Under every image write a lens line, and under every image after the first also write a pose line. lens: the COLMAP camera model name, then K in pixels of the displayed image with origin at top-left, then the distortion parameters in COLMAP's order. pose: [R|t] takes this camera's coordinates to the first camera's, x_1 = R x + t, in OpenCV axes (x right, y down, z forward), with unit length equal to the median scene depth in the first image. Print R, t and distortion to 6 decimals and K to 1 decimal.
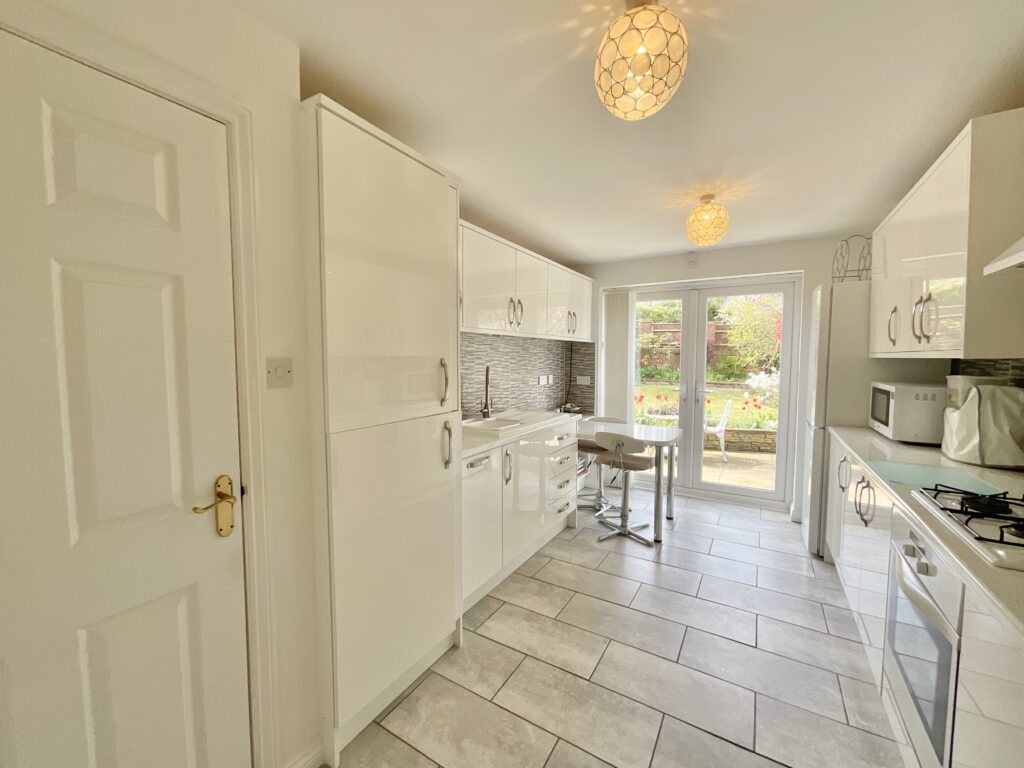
lens RADIAL K [[417.2, 0, 510.2], [0, 417.2, 382.4], [0, 0, 1]] dist [-0.001491, -0.000235]
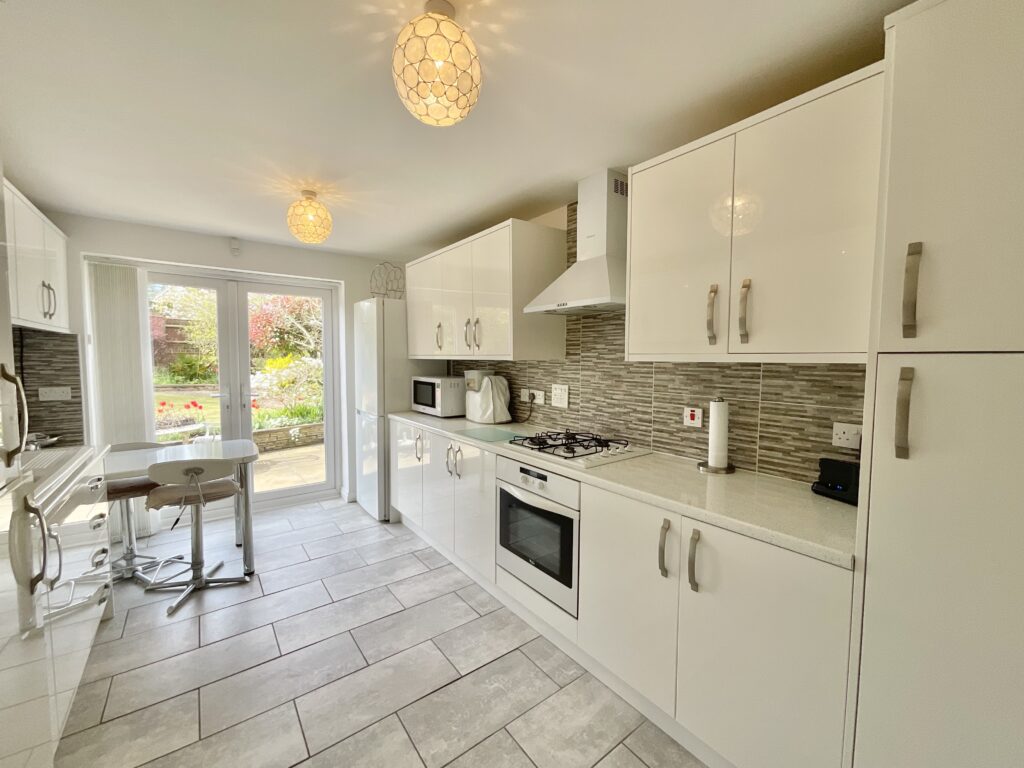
lens RADIAL K [[417.2, 0, 510.2], [0, 417.2, 382.4], [0, 0, 1]] dist [-0.001491, -0.000235]
pose [[0.366503, -0.053643, 0.928869, -0.241920], [0.050871, 0.997999, 0.037563, -0.015837], [-0.929025, 0.033485, 0.368498, 0.195348]]
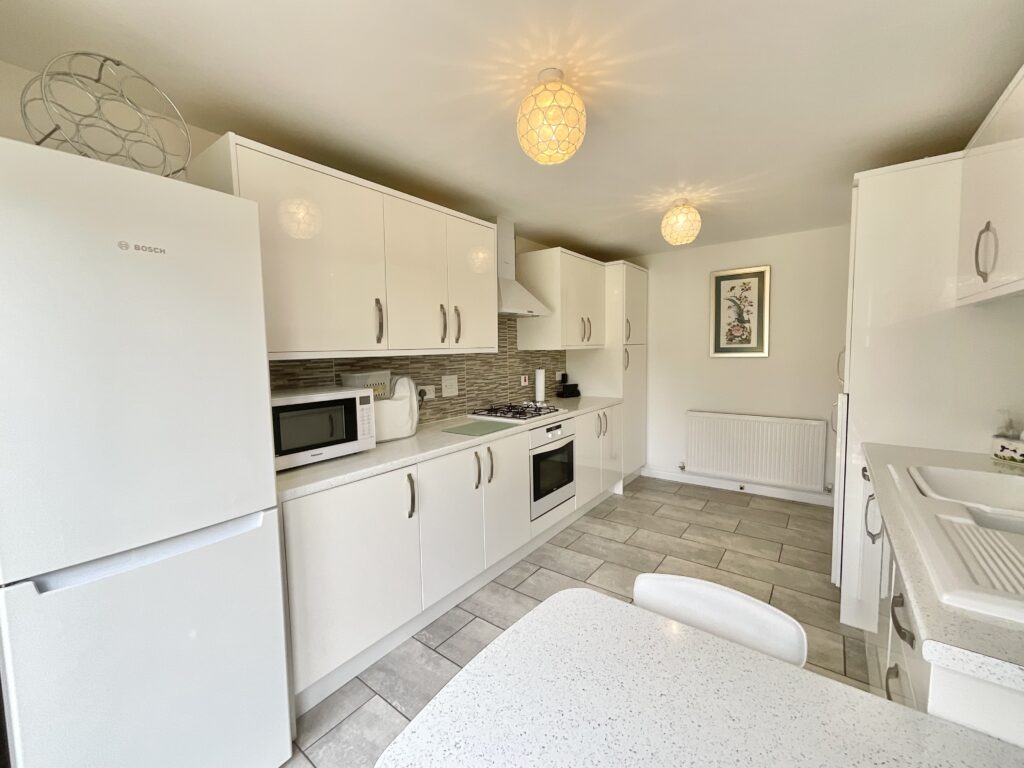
lens RADIAL K [[417.2, 0, 510.2], [0, 417.2, 382.4], [0, 0, 1]] dist [-0.001491, -0.000235]
pose [[-0.994180, 0.014726, 0.106724, 0.410113], [0.029917, 0.989389, 0.142177, -0.093467], [-0.103498, 0.144542, -0.984071, 1.420990]]
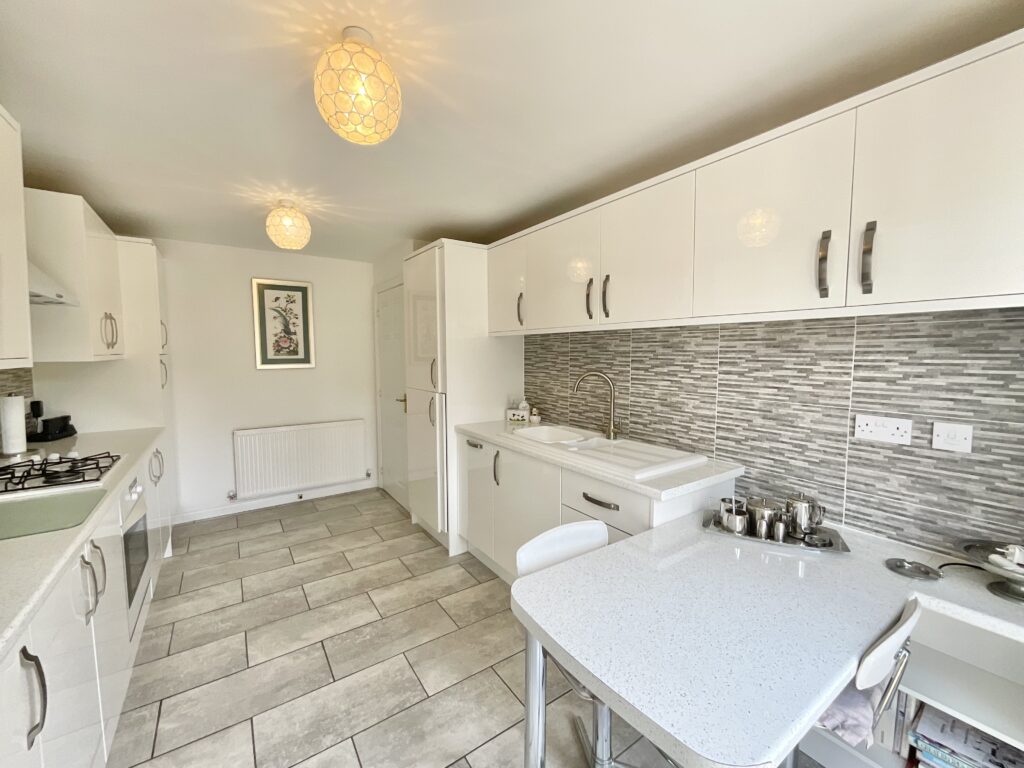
lens RADIAL K [[417.2, 0, 510.2], [0, 417.2, 382.4], [0, 0, 1]] dist [-0.001491, -0.000235]
pose [[-0.410622, 0.070485, -0.909077, 0.754437], [-0.053108, 0.993466, 0.101016, -0.090356], [0.910258, 0.089759, -0.404196, 1.211282]]
